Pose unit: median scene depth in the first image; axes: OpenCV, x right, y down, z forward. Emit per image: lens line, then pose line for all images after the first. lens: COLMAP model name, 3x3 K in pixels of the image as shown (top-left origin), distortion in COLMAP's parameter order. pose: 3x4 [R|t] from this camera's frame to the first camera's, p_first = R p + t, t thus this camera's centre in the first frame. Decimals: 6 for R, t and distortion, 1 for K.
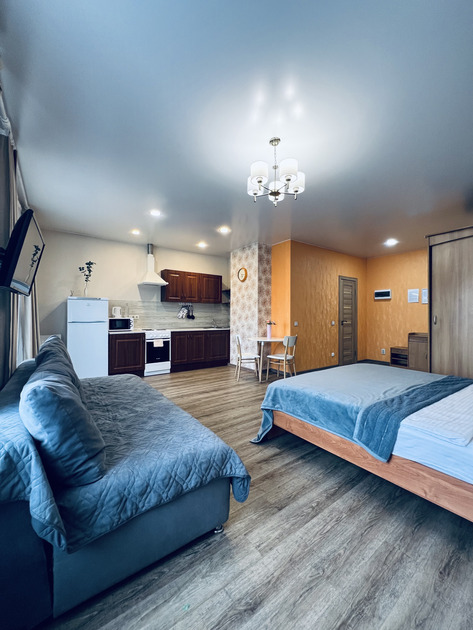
lens RADIAL K [[251.9, 0, 236.3], [0, 251.9, 316.0], [0, 0, 1]] dist [0.000427, -0.000339]
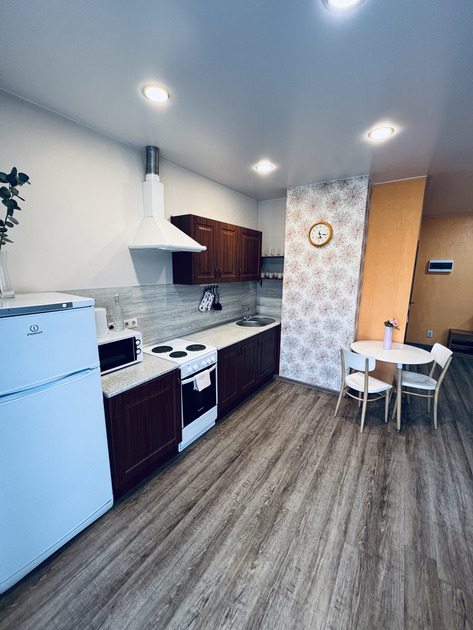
lens RADIAL K [[251.9, 0, 237.6], [0, 251.9, 315.8], [0, 0, 1]] dist [0.000427, -0.000339]
pose [[0.939340, -0.060940, 0.337529, -0.369703], [-0.004805, 0.981655, 0.190607, -0.093572], [-0.342952, -0.180666, 0.921815, 0.524081]]
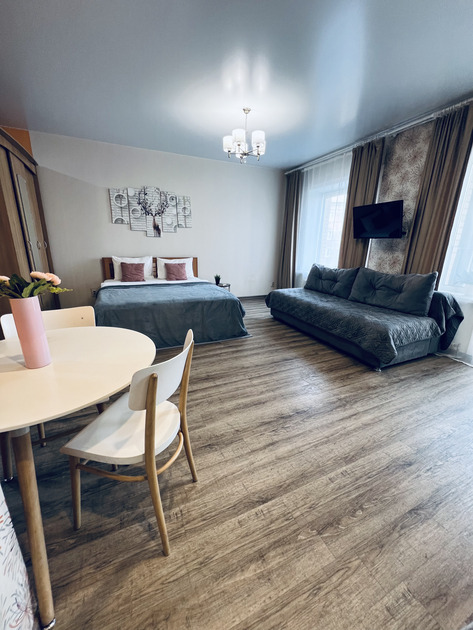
lens RADIAL K [[251.9, 0, 237.6], [0, 251.9, 315.6], [0, 0, 1]] dist [0.000427, -0.000339]
pose [[-0.979353, -0.080389, 0.185489, -0.054295], [-0.026710, 0.960947, 0.275441, -0.006596], [-0.200387, 0.264799, -0.943253, 1.041642]]
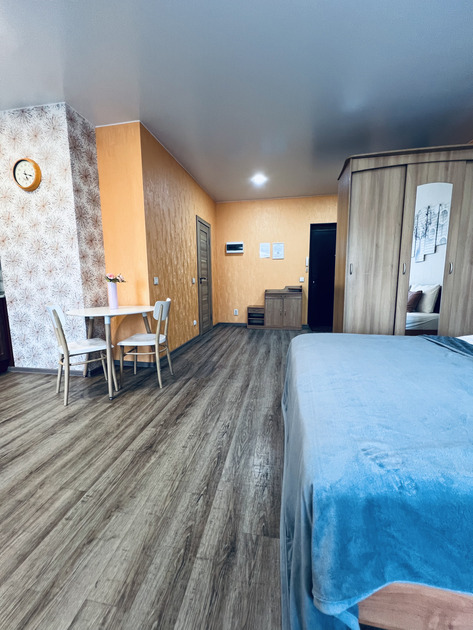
lens RADIAL K [[251.9, 0, 237.2], [0, 251.9, 315.3], [0, 0, 1]] dist [0.000427, -0.000339]
pose [[0.723765, -0.105130, 0.681992, -0.039482], [0.011107, 0.989973, 0.140819, 0.028603], [-0.689958, -0.094345, 0.717675, 0.403636]]
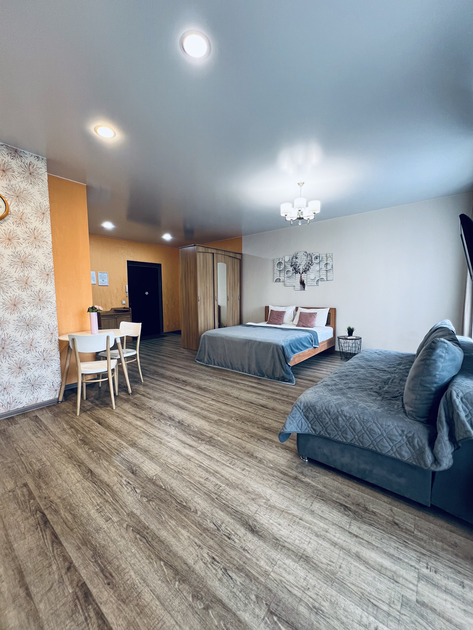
lens RADIAL K [[251.9, 0, 237.1], [0, 251.9, 315.5], [0, 0, 1]] dist [0.000427, -0.000339]
pose [[-0.260425, -0.083712, 0.961858, -0.530840], [0.007478, 0.996029, 0.088711, -0.011074], [-0.965465, 0.030296, -0.258765, 0.737165]]
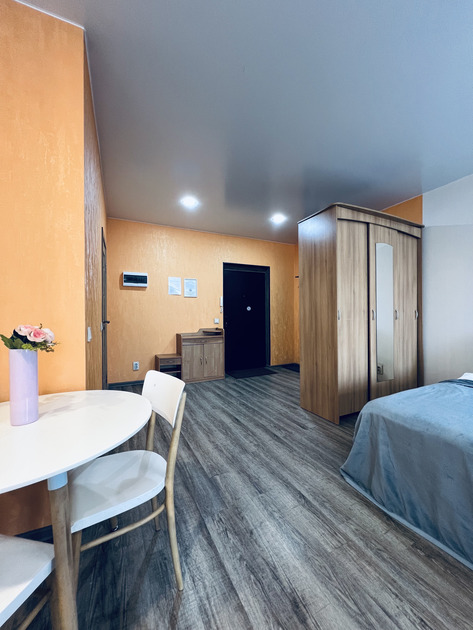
lens RADIAL K [[251.9, 0, 237.8], [0, 251.9, 314.8], [0, 0, 1]] dist [0.000427, -0.000339]
pose [[0.167693, -0.002922, 0.985835, -0.026844], [0.007589, 0.999970, 0.001673, 0.008916], [-0.985810, 0.007201, 0.167711, 0.733416]]
